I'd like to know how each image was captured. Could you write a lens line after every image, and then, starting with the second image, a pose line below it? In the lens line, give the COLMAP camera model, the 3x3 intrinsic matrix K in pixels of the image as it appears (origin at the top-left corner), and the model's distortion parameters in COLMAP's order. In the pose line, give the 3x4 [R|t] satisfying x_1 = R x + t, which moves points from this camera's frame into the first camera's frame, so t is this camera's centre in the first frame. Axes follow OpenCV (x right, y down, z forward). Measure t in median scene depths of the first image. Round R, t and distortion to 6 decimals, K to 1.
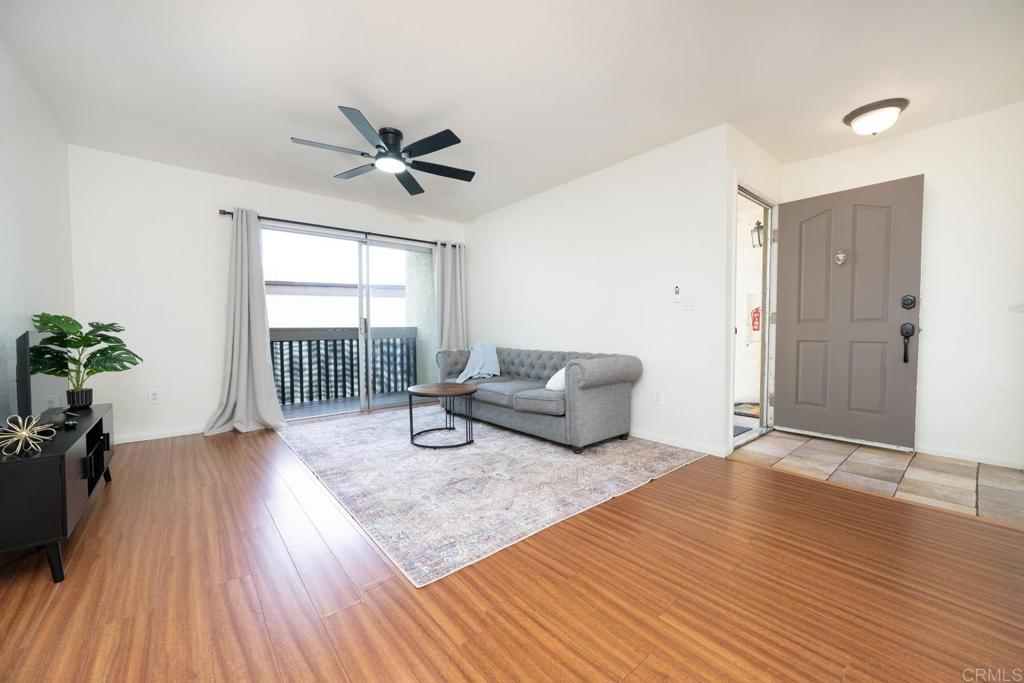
lens RADIAL K [[388.7, 0, 512.0], [0, 388.7, 341.5], [0, 0, 1]] dist [0.000119, 0.000000]
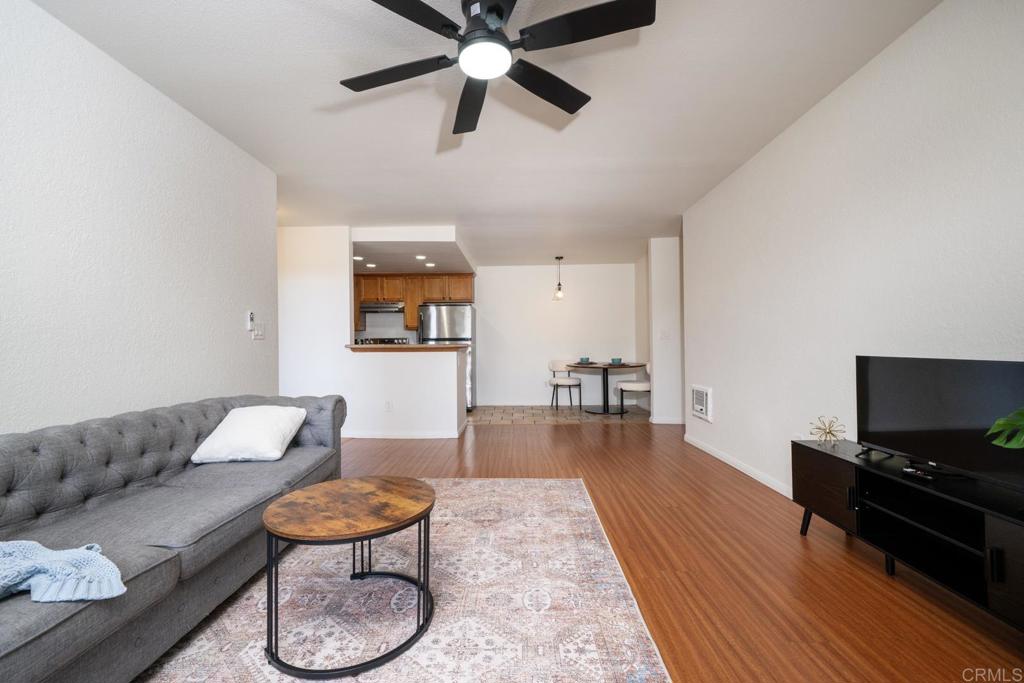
lens RADIAL K [[404.5, 0, 512.0], [0, 404.5, 341.5], [0, 0, 1]] dist [-0.002651, -0.000263]
pose [[-0.745060, 0.015996, 0.666806, -0.827746], [0.027849, 0.999587, 0.007138, -0.072828], [-0.666416, 0.023888, -0.745197, 1.656907]]
